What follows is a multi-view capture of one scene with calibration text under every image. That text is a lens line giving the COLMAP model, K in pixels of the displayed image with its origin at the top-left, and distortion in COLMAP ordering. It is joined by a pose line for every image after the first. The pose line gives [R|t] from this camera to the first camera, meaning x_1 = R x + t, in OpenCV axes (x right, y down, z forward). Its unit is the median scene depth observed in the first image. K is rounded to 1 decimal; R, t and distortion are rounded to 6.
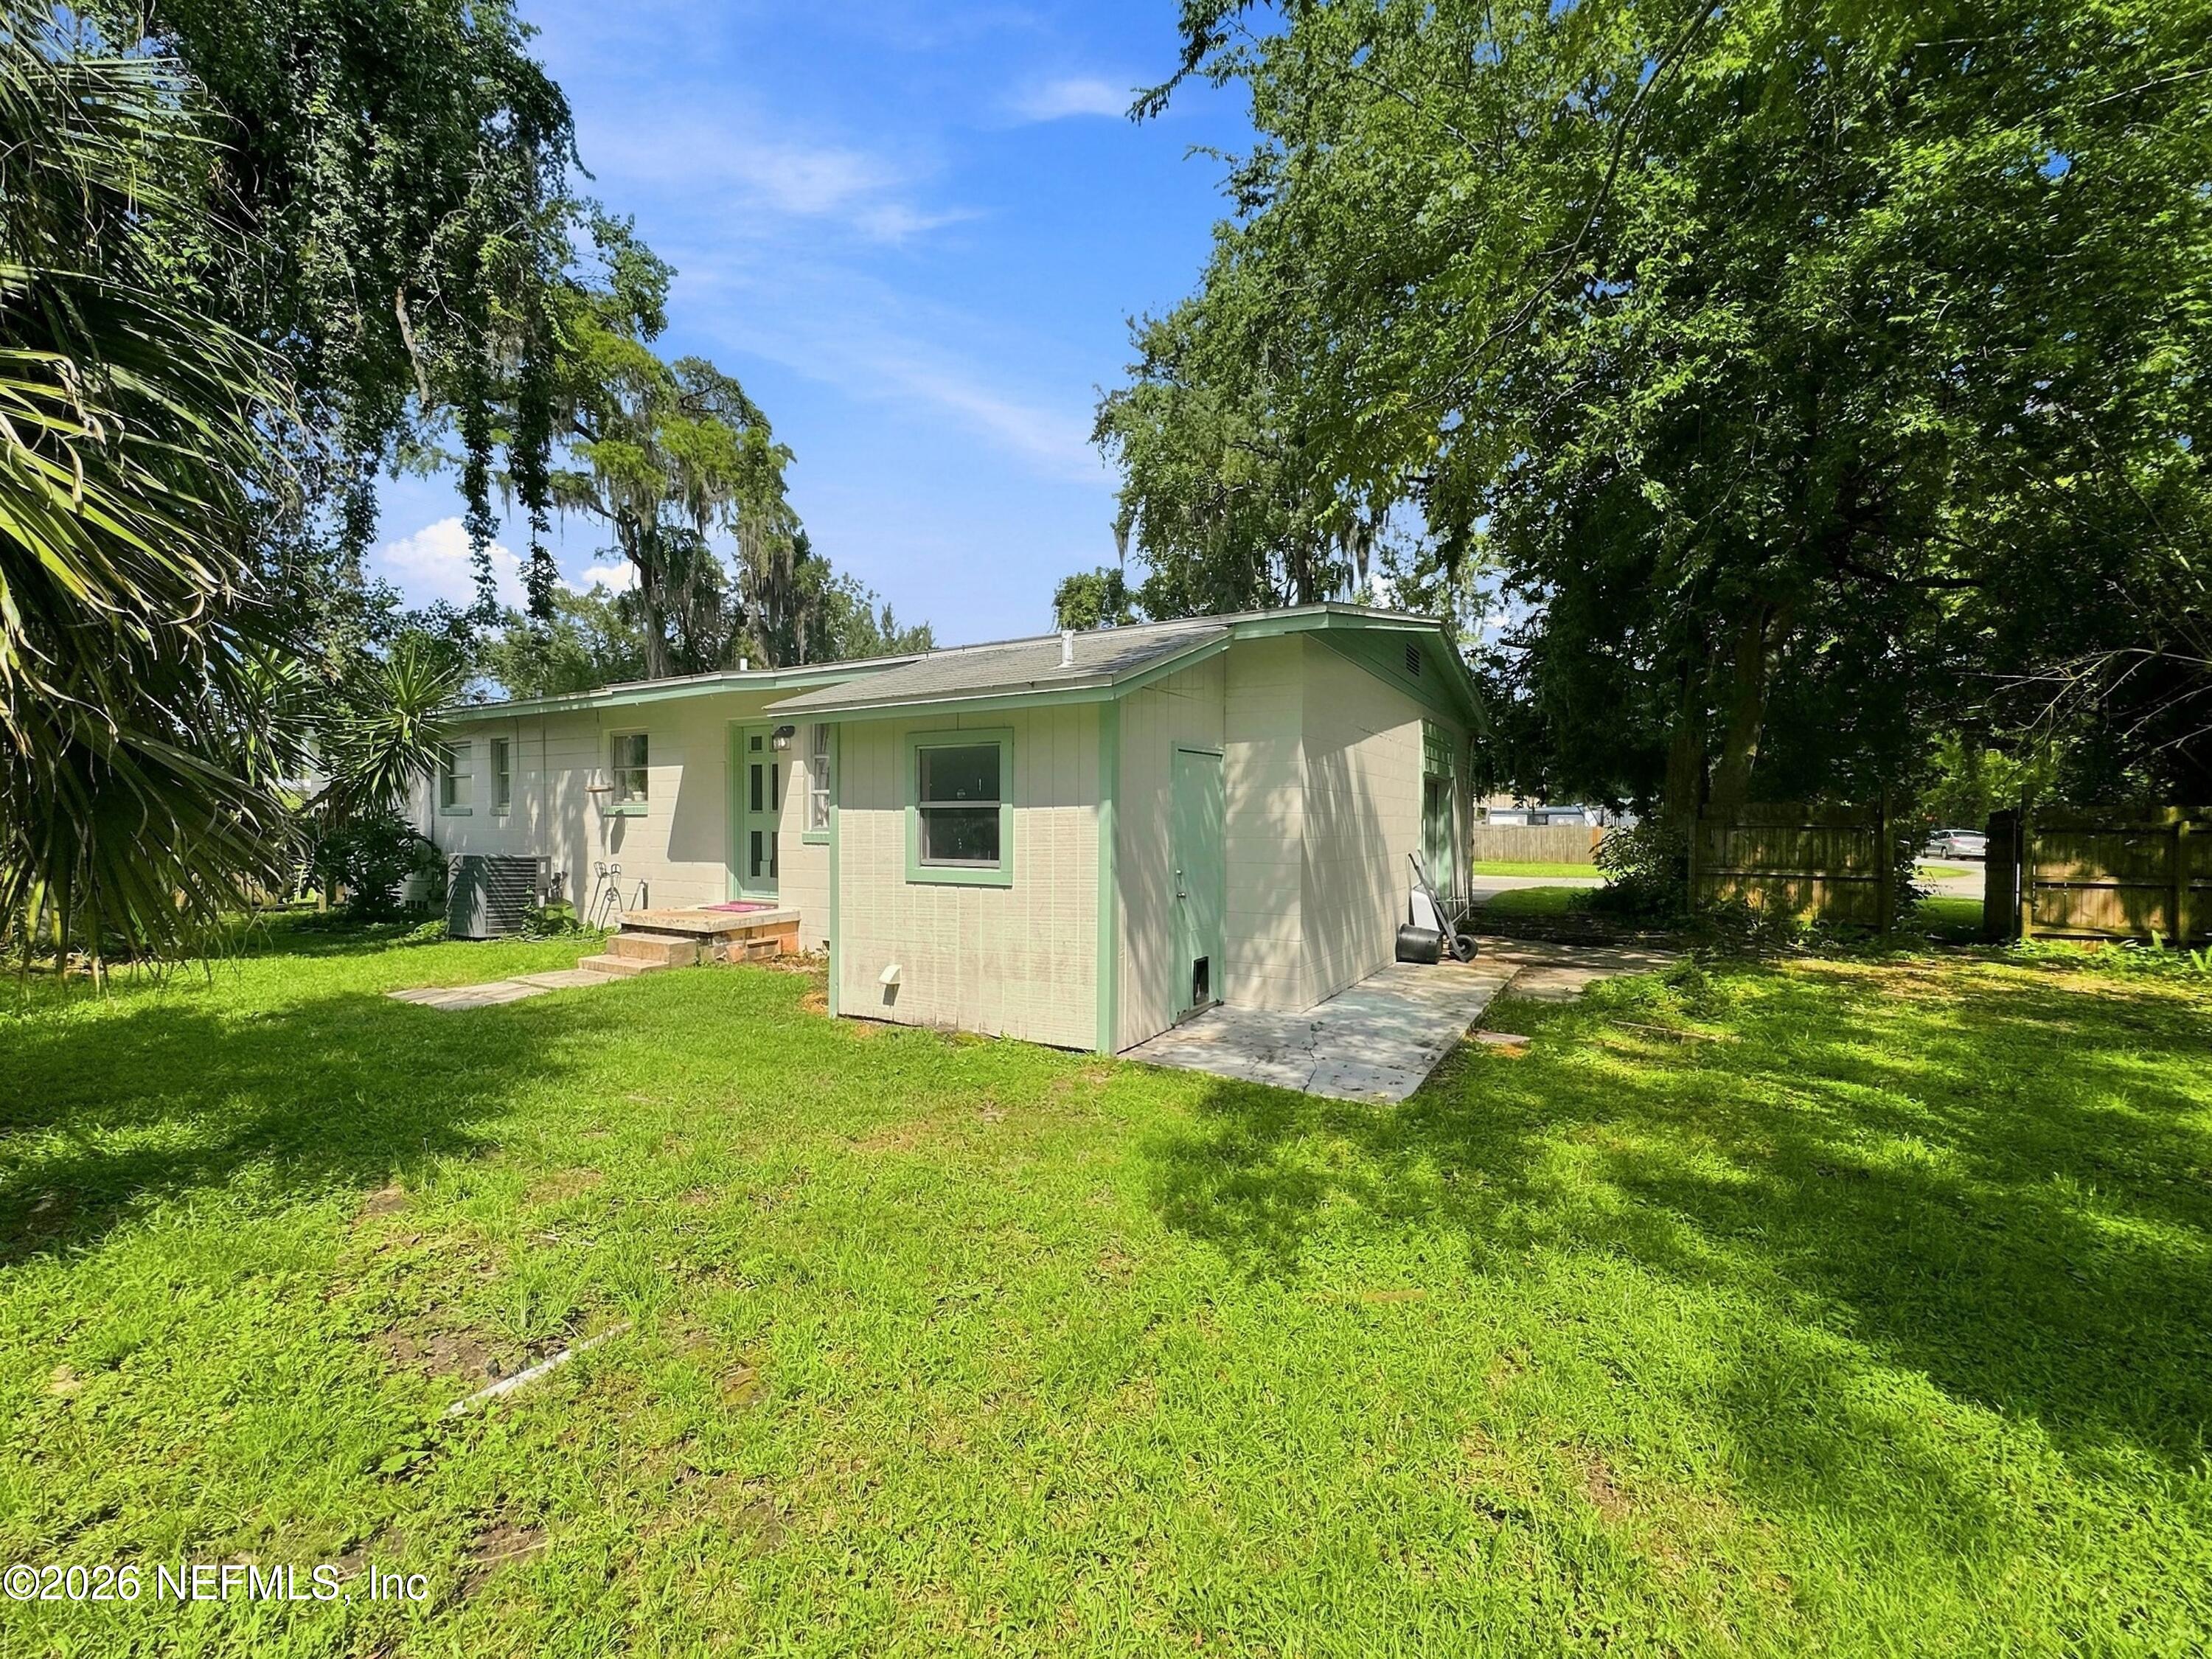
lens RADIAL K [[892.2, 0, 1106.4], [0, 892.2, 860.2], [0, 0, 1]] dist [-0.001407, 0.000070]
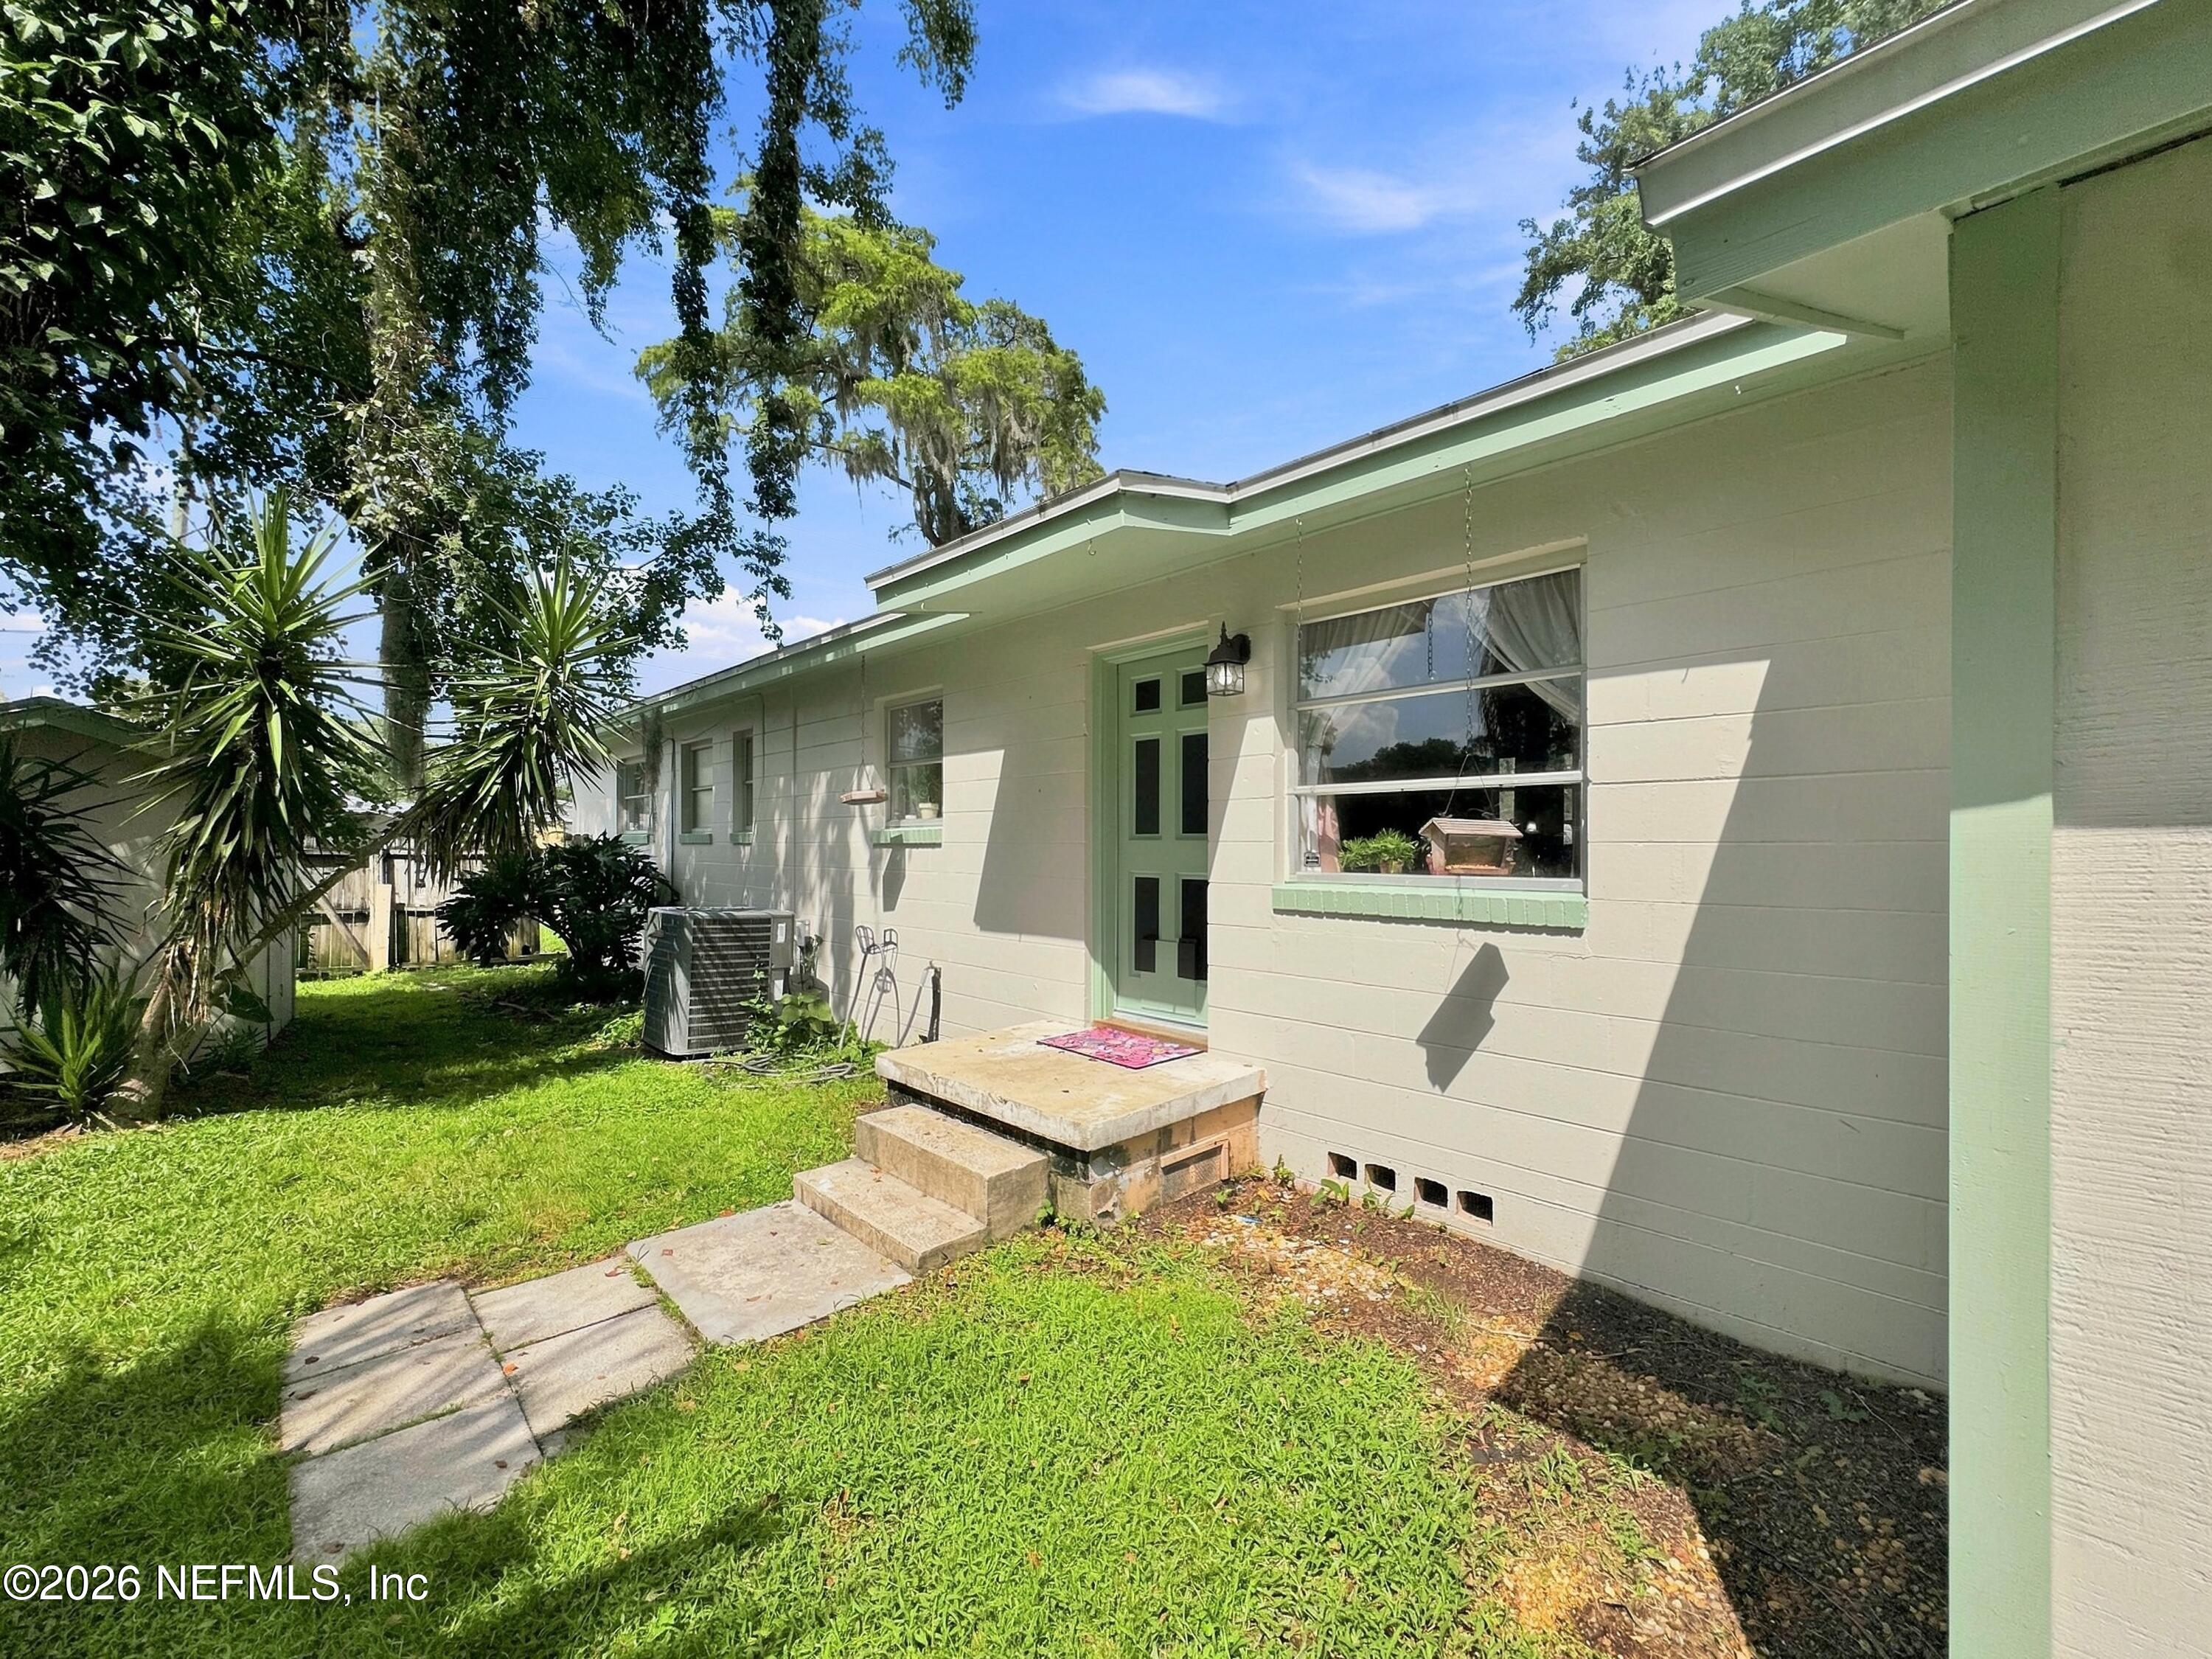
lens RADIAL K [[892.2, 0, 1112.0], [0, 892.2, 839.6], [0, 0, 1]] dist [-0.001407, 0.000070]
pose [[0.959363, -0.007815, -0.282068, -0.259758], [-0.005024, 0.998985, -0.044763, -0.029295], [0.282131, 0.044361, 0.958350, 0.505058]]
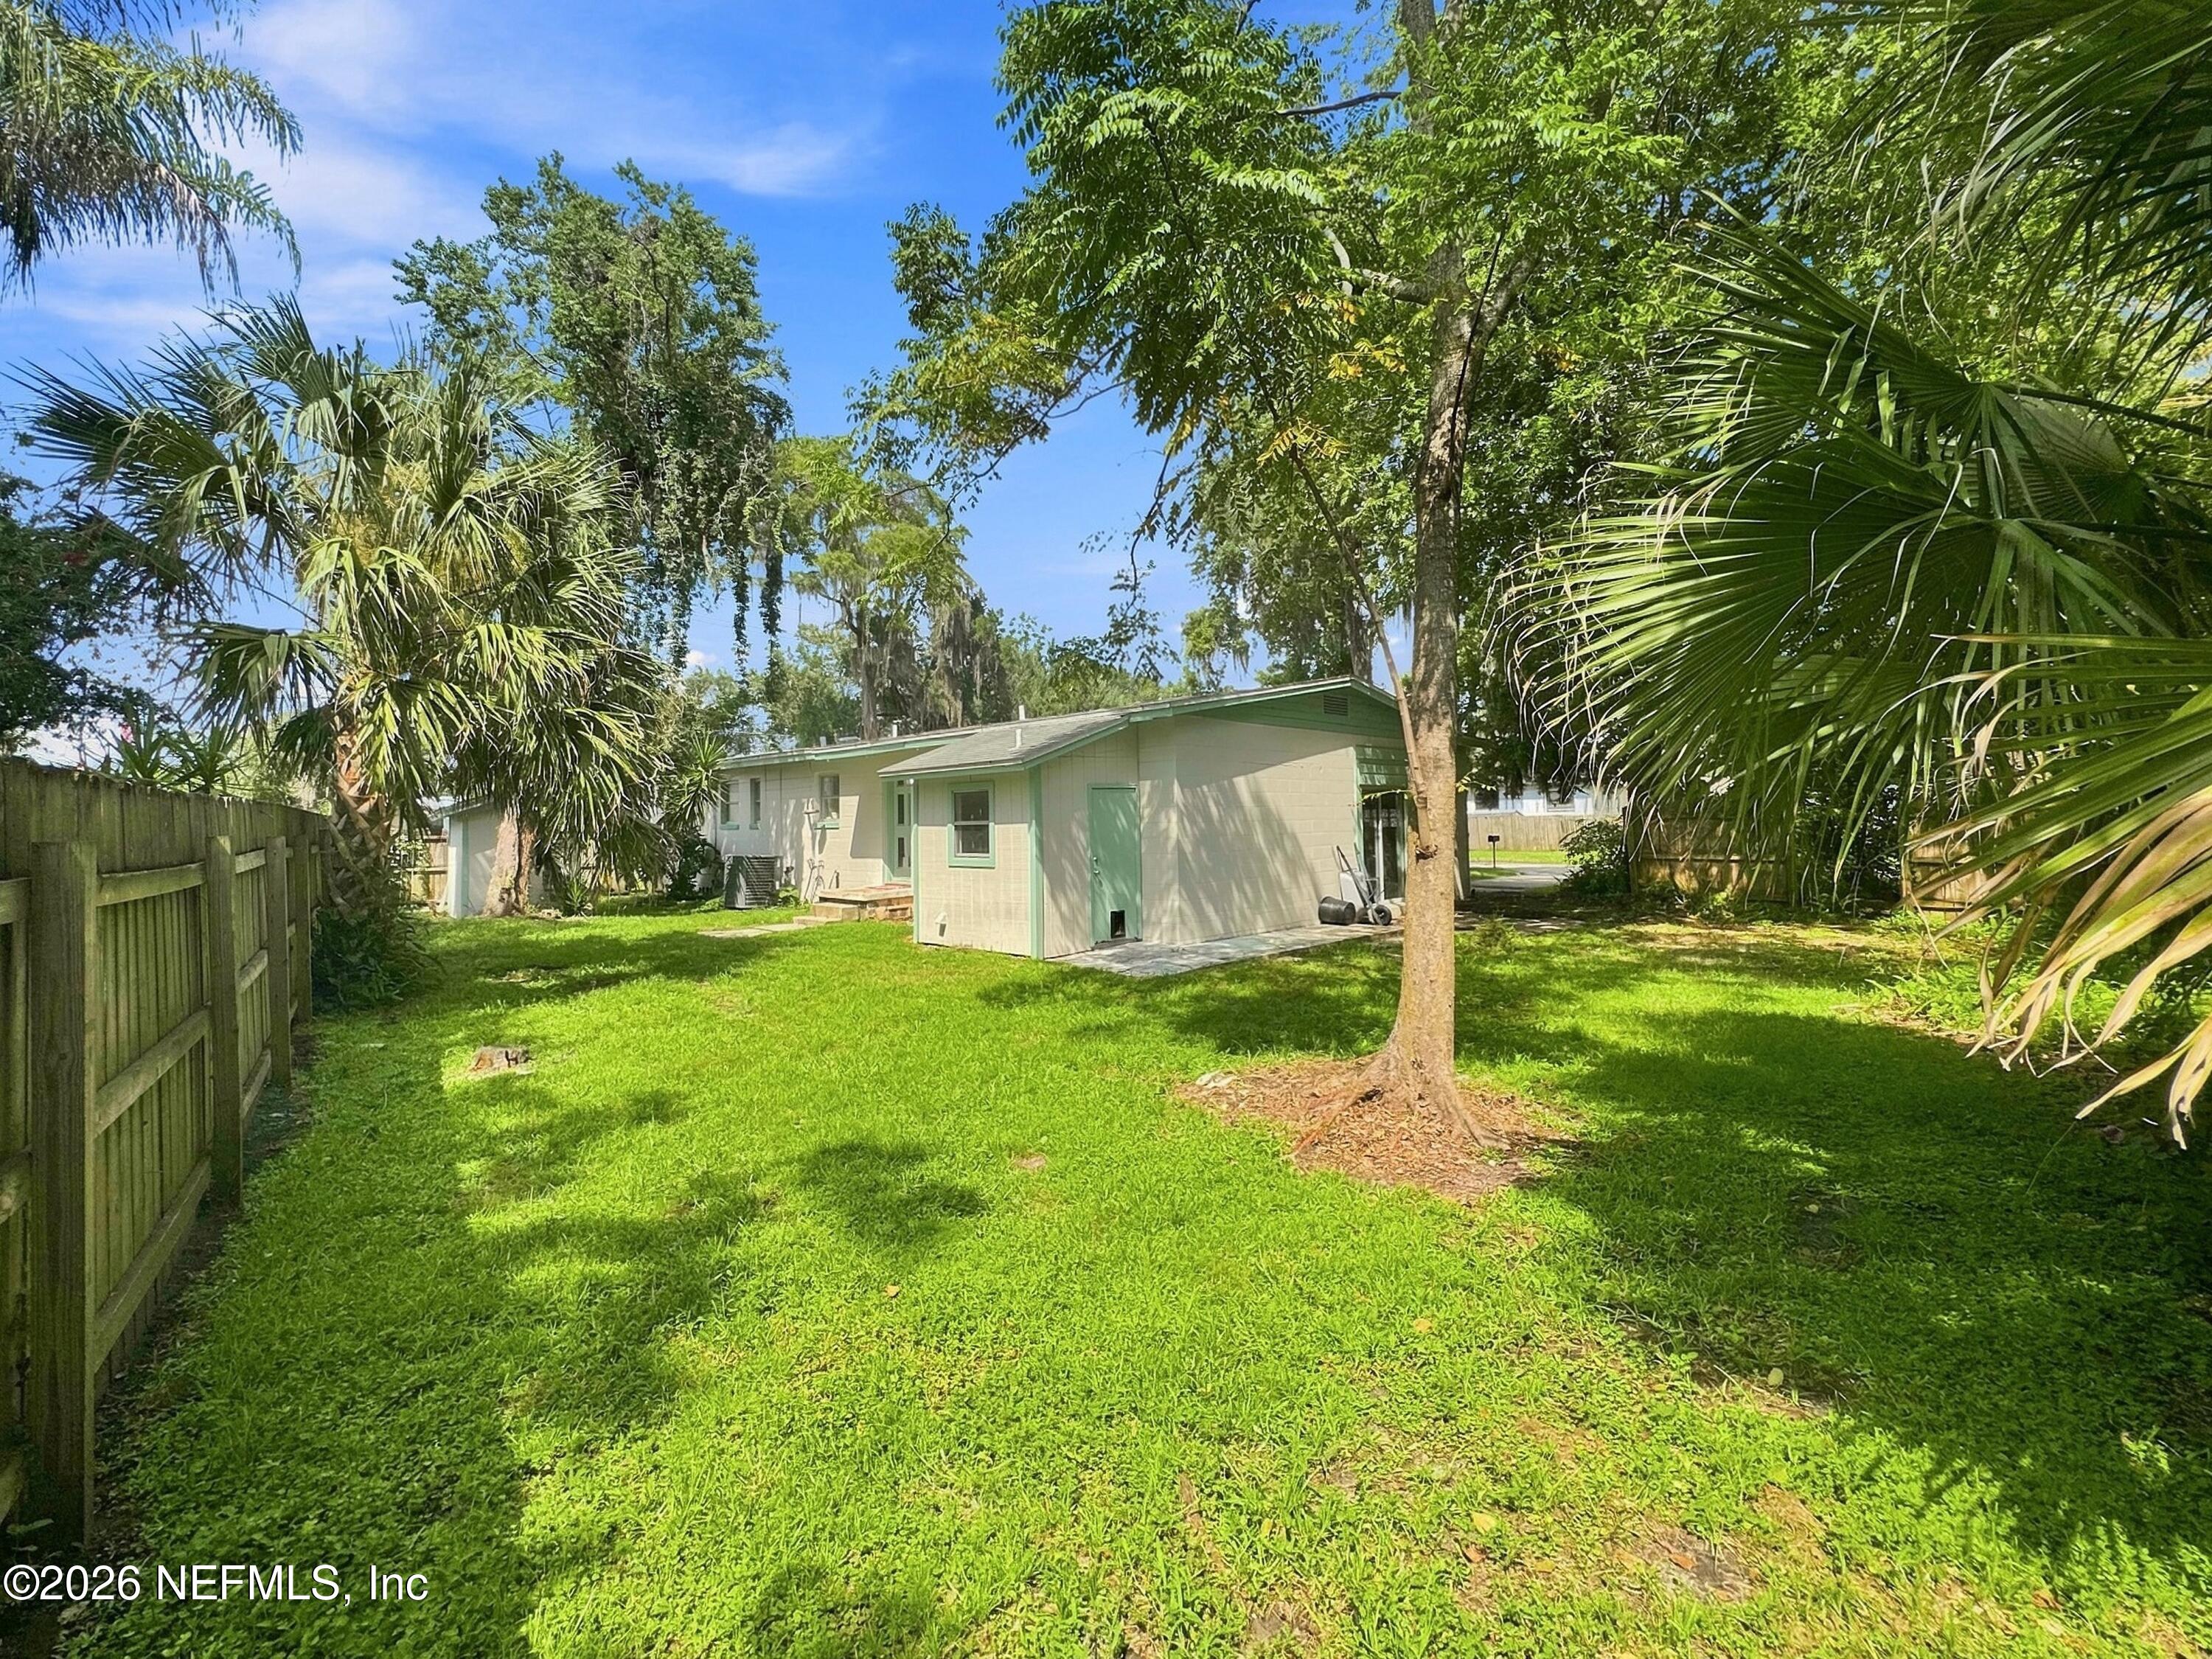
lens RADIAL K [[892.2, 0, 1101.2], [0, 892.2, 813.8], [0, 0, 1]] dist [-0.001407, 0.000070]
pose [[0.972195, -0.023012, -0.233041, 0.285365], [0.011649, 0.998680, -0.050017, 0.006774], [0.233885, 0.045912, 0.971180, -0.389253]]
